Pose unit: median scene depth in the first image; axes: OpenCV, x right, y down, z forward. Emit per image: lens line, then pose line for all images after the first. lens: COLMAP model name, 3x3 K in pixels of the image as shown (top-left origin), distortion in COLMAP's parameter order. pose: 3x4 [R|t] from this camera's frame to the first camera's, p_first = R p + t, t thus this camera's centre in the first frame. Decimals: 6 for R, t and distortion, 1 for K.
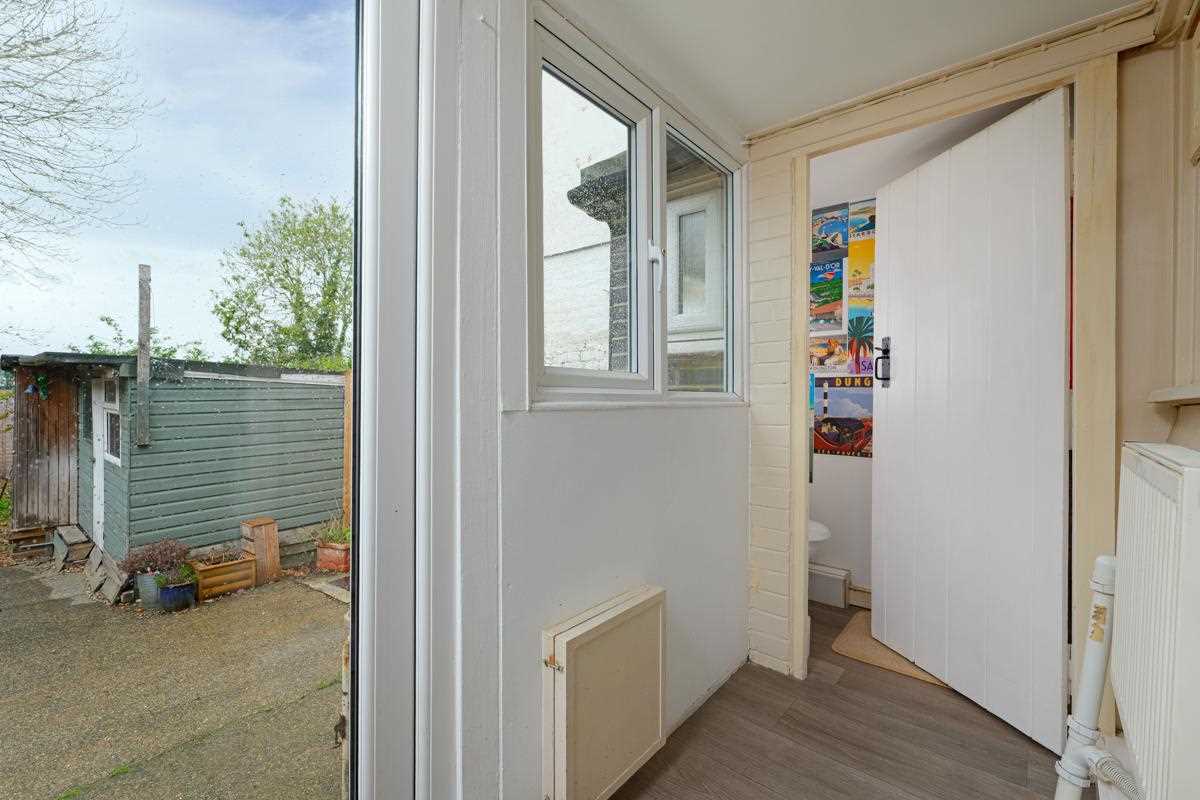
lens RADIAL K [[479.4, 0, 592.7], [0, 479.4, 385.1], [0, 0, 1]] dist [0.001024, 0.000141]
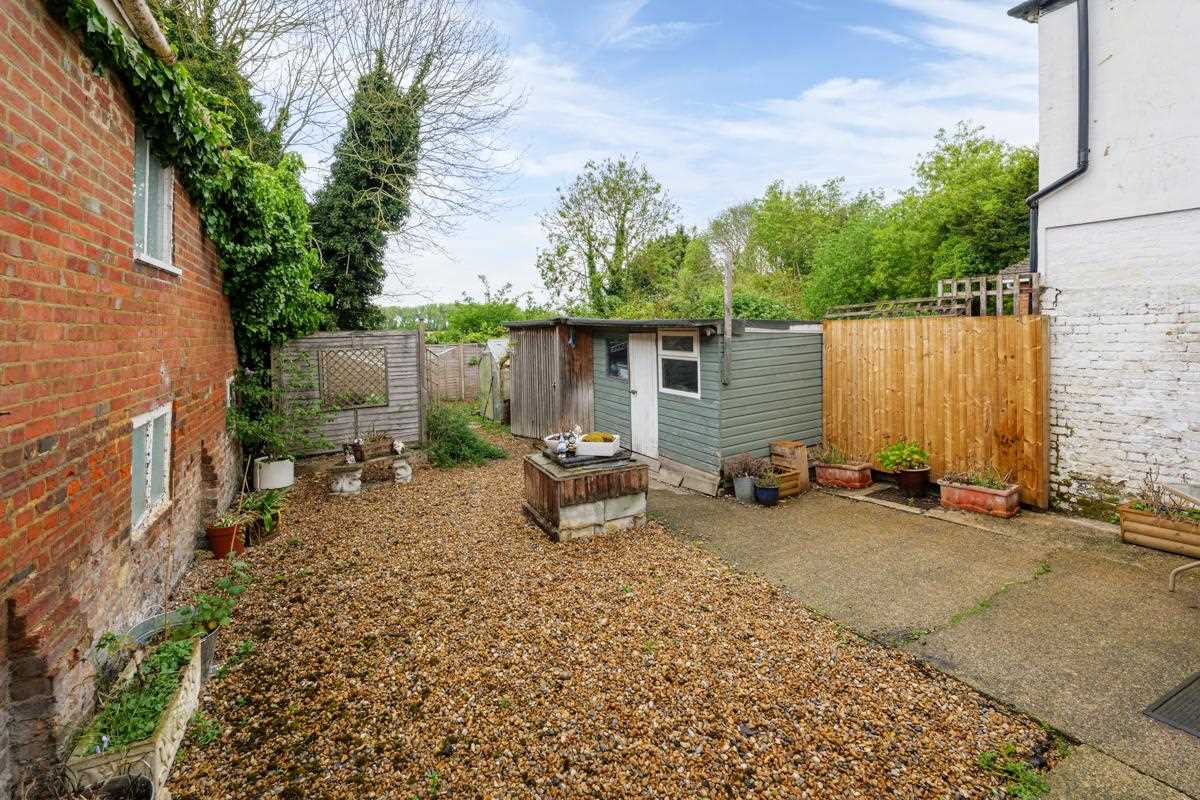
lens RADIAL K [[493.4, 0, 600.6], [0, 493.4, 326.6], [0, 0, 1]] dist [-0.000335, -0.000024]
pose [[0.942574, -0.024049, -0.333130, -0.751189], [0.034663, 0.999062, 0.025954, -0.078715], [0.332193, -0.036011, 0.942524, -0.405097]]
